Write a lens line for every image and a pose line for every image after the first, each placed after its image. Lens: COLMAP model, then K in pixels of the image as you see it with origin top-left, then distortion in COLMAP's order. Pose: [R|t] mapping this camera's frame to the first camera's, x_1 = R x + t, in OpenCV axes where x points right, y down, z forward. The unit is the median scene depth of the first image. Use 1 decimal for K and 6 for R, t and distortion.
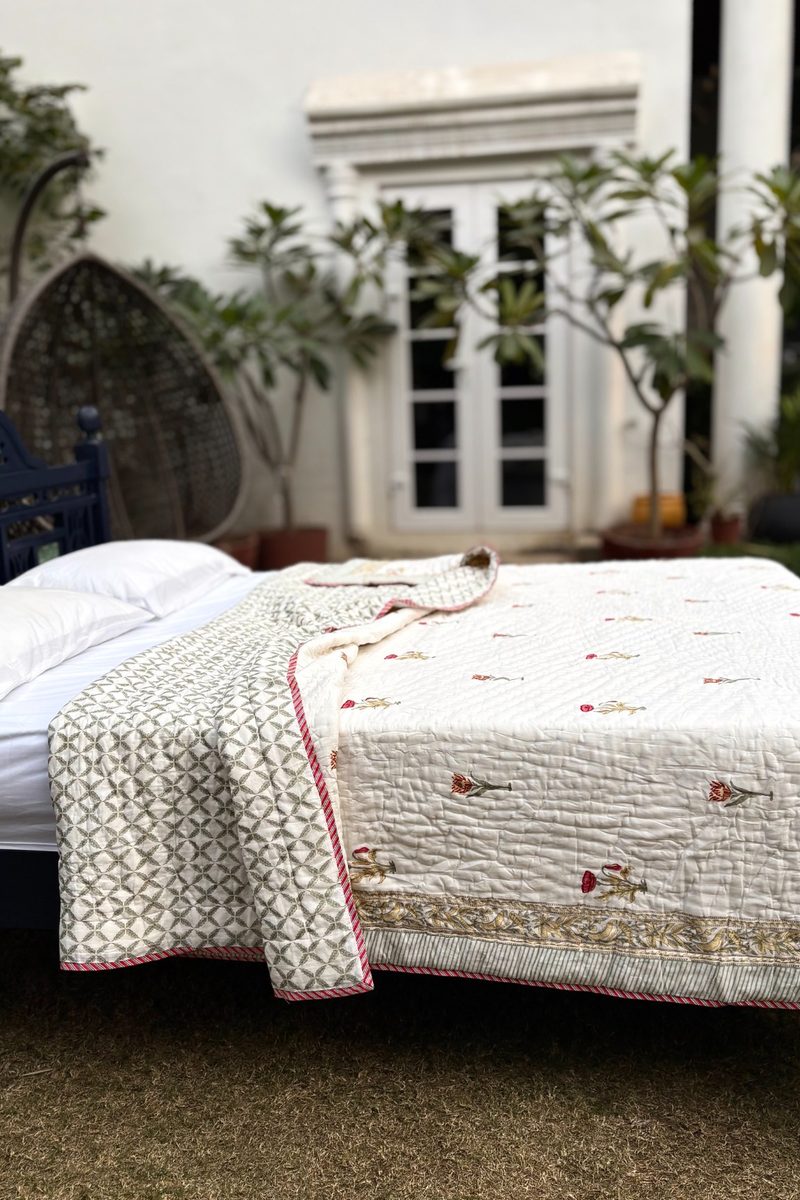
lens RADIAL K [[1089.1, 0, 393.7], [0, 1089.1, 602.3], [0, 0, 1]] dist [-0.007009, 0.018172]
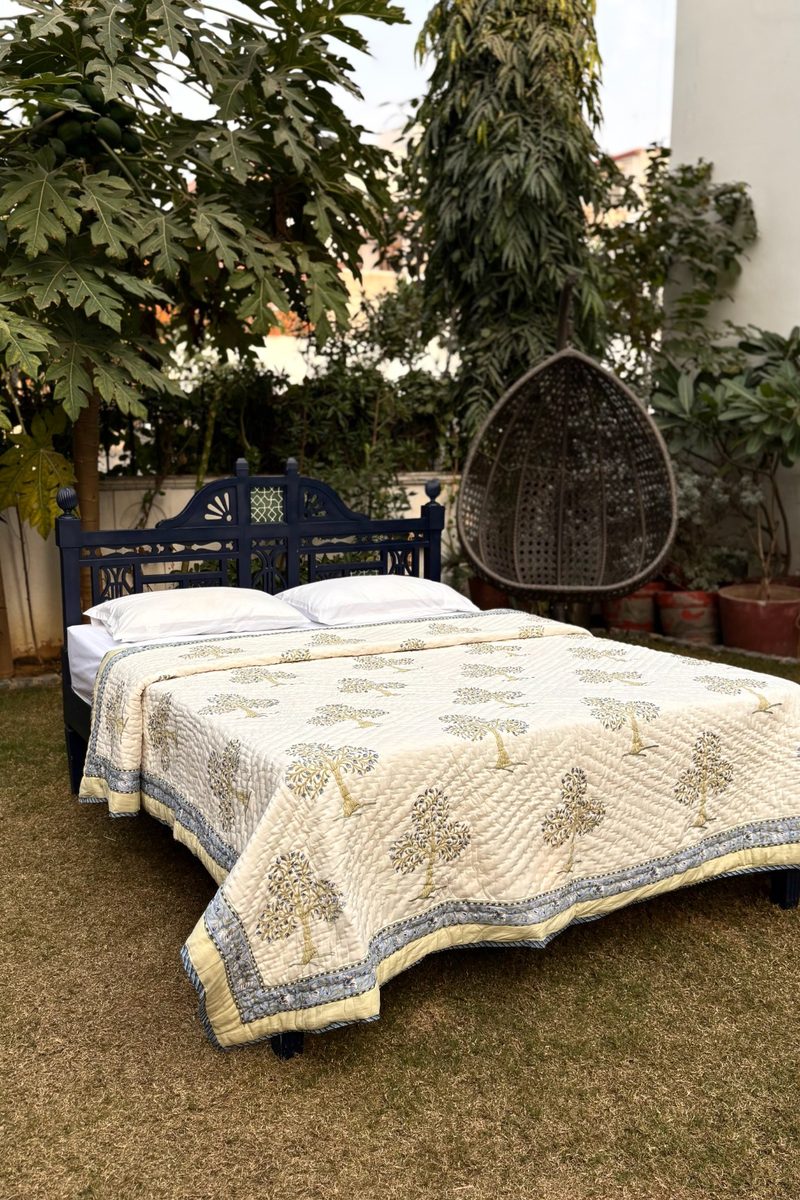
lens RADIAL K [[1089.1, 0, 392.5], [0, 1089.1, 589.7], [0, 0, 1]] dist [-0.007009, 0.018172]
pose [[0.644939, 0.138809, -0.751522, 0.456781], [-0.175390, 0.984003, 0.031233, -0.030746], [0.743836, 0.111666, 0.658968, 0.032691]]
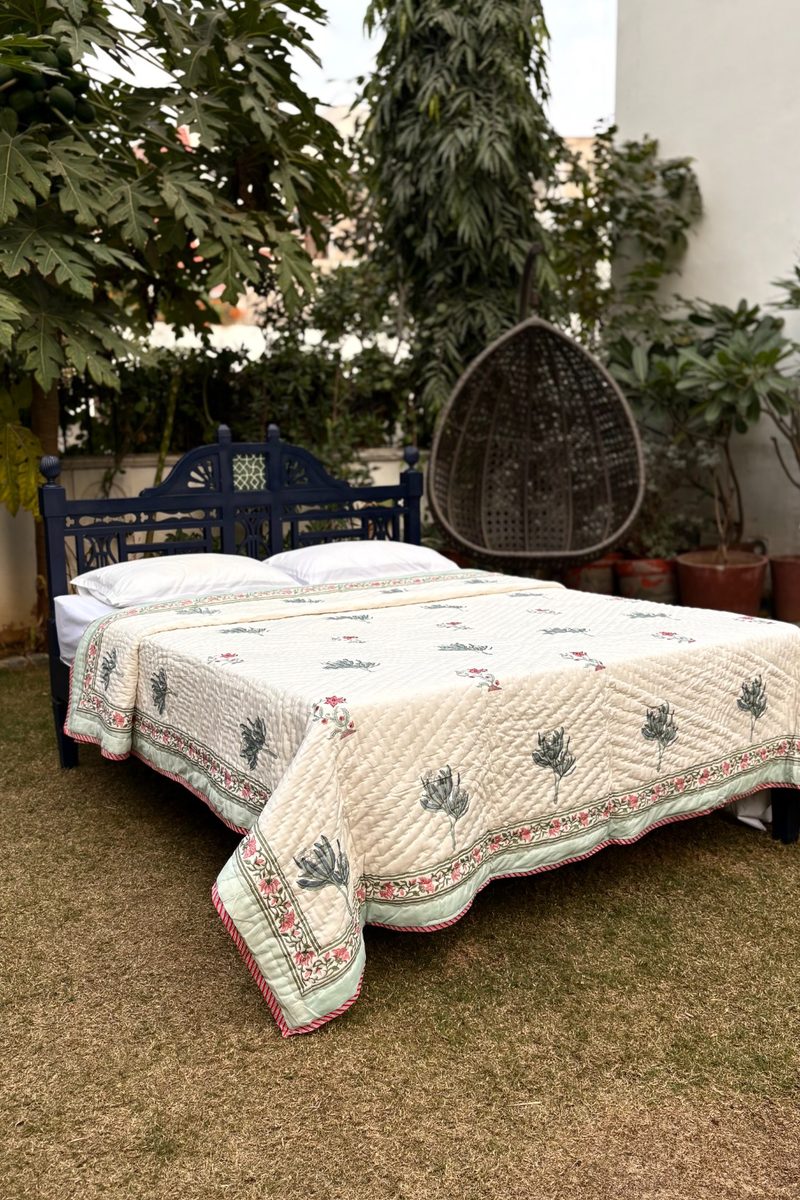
lens RADIAL K [[1089.1, 0, 395.7], [0, 1089.1, 593.0], [0, 0, 1]] dist [-0.007009, 0.018172]
pose [[0.697315, 0.129639, -0.704943, 0.432405], [-0.152573, 0.987814, 0.030738, -0.002150], [0.700338, 0.086121, 0.708597, 0.000248]]
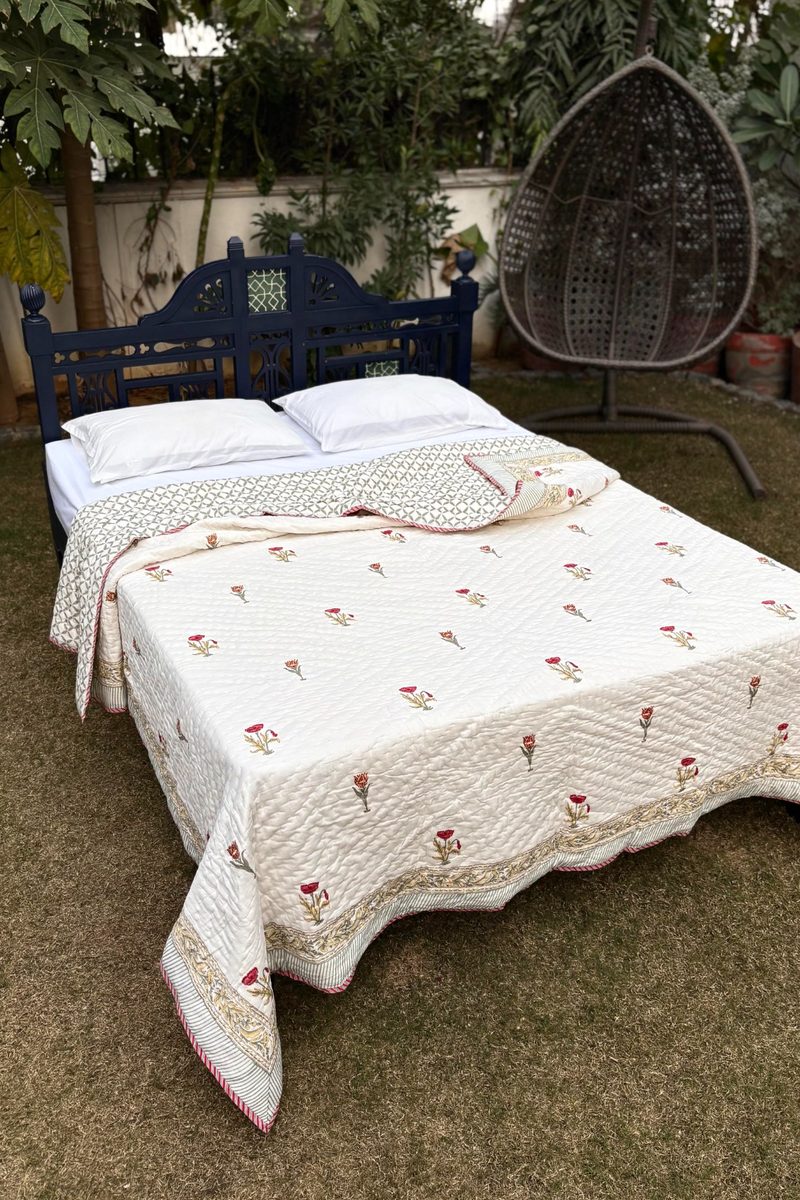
lens RADIAL K [[1089.1, 0, 391.3], [0, 1089.1, 605.1], [0, 0, 1]] dist [-0.007009, 0.018172]
pose [[0.599431, 0.413683, -0.685237, 0.380345], [-0.194396, 0.905698, 0.376724, -0.155173], [0.776462, -0.092612, 0.623322, 0.104370]]
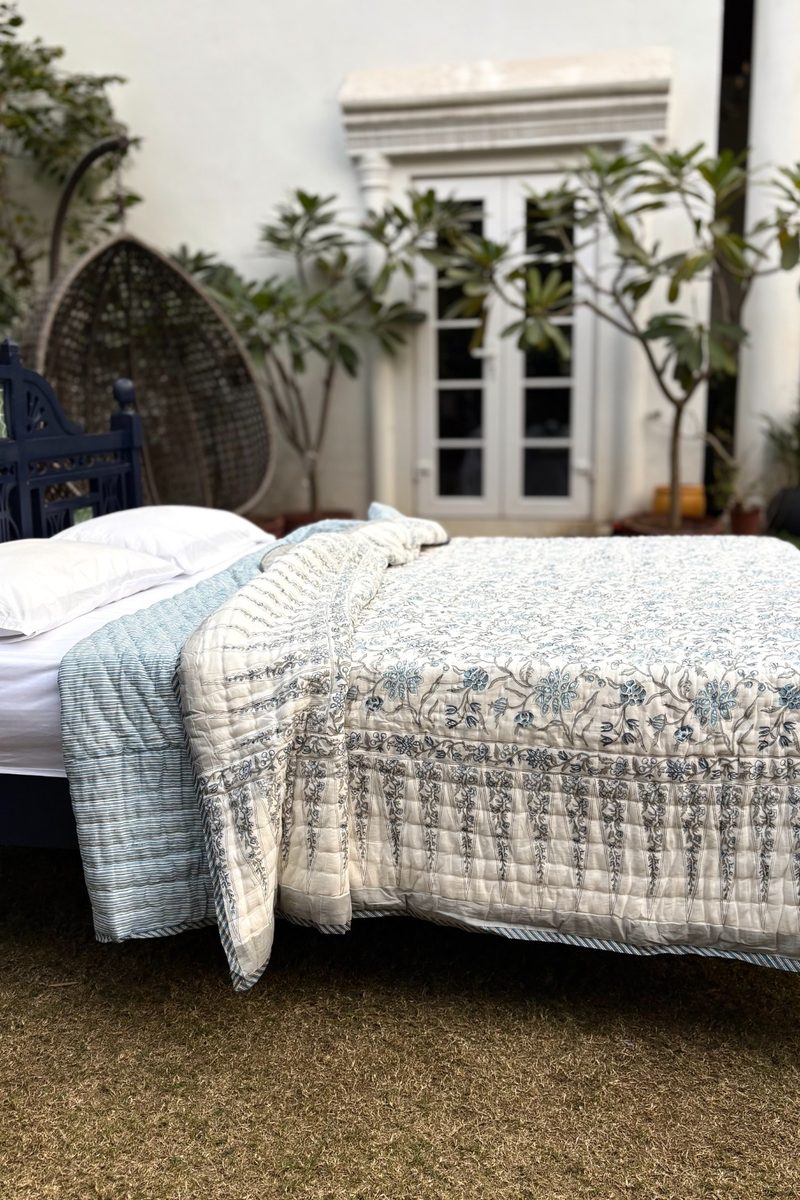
lens RADIAL K [[1089.1, 0, 394.4], [0, 1089.1, 600.6], [0, 0, 1]] dist [-0.007009, 0.018172]
pose [[0.999453, 0.024214, -0.022509, 0.003956], [-0.024174, 0.999706, 0.002038, 0.014030], [0.022552, -0.001492, 0.999745, -0.021020]]
